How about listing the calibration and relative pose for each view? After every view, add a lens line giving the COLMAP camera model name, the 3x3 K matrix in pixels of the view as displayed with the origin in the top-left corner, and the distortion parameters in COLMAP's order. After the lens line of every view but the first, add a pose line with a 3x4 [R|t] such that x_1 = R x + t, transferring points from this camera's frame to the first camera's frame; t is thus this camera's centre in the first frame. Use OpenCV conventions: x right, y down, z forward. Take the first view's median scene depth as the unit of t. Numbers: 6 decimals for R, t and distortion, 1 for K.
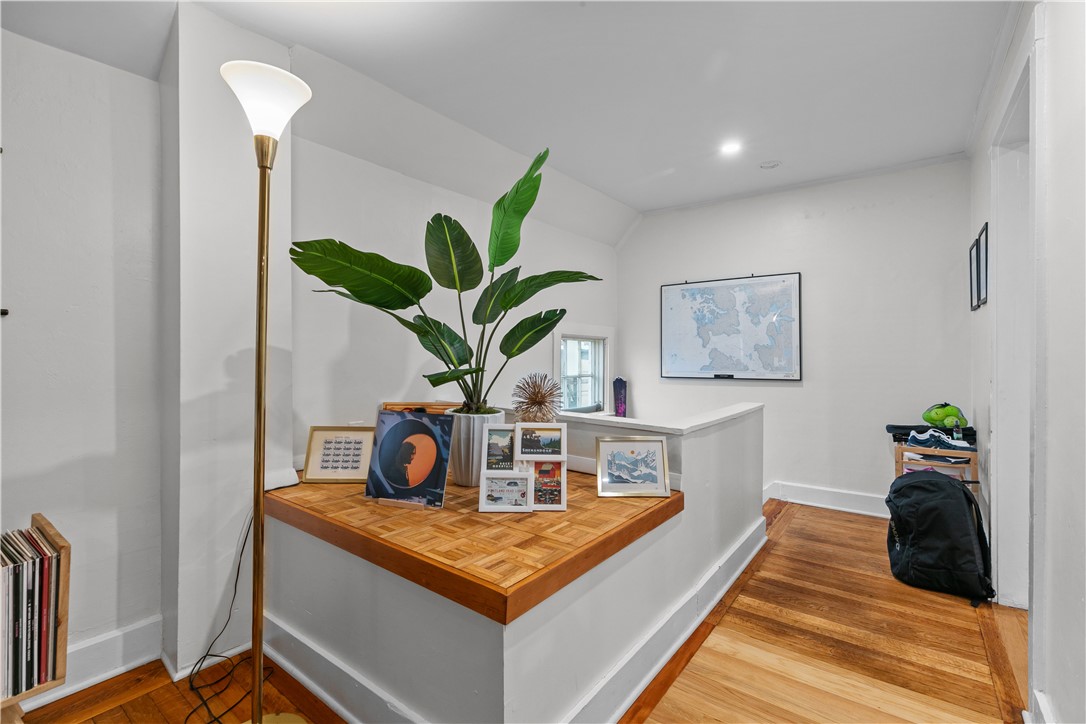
lens RADIAL K [[484.3, 0, 548.9], [0, 484.3, 347.5], [0, 0, 1]] dist [0.002109, 0.001002]
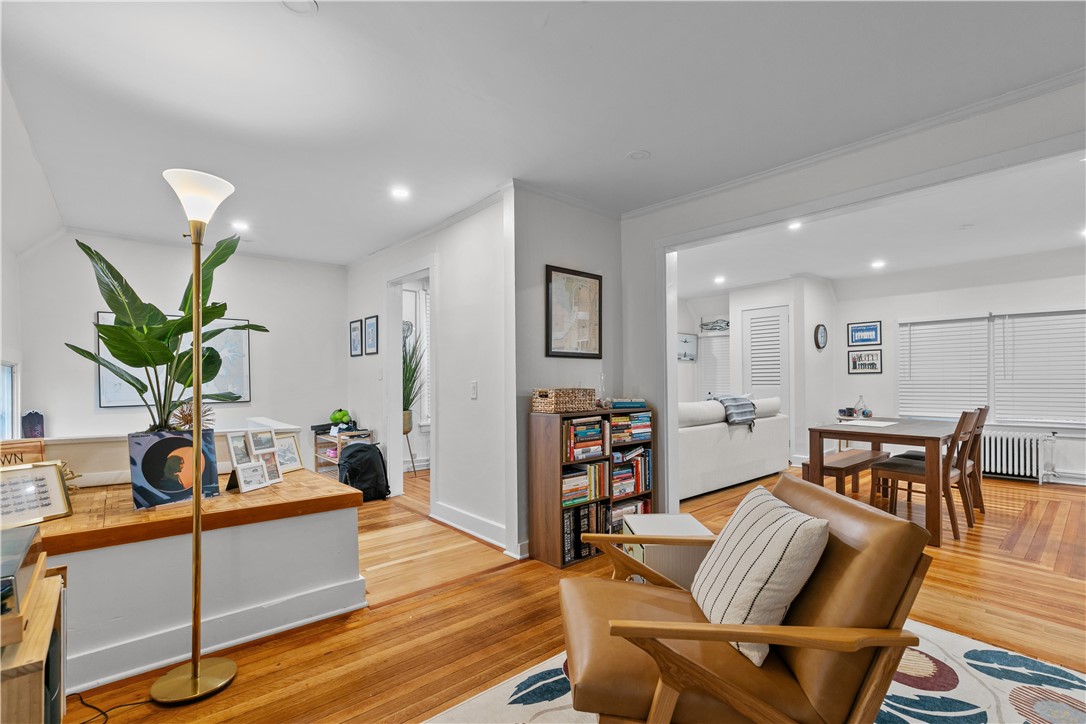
lens RADIAL K [[484.3, 0, 548.9], [0, 484.3, 347.5], [0, 0, 1]] dist [0.002109, 0.001002]
pose [[0.213273, 0.060465, 0.975120, -1.218059], [-0.003610, 0.998125, -0.061102, -0.003531], [-0.976986, 0.009511, 0.213091, -0.169703]]
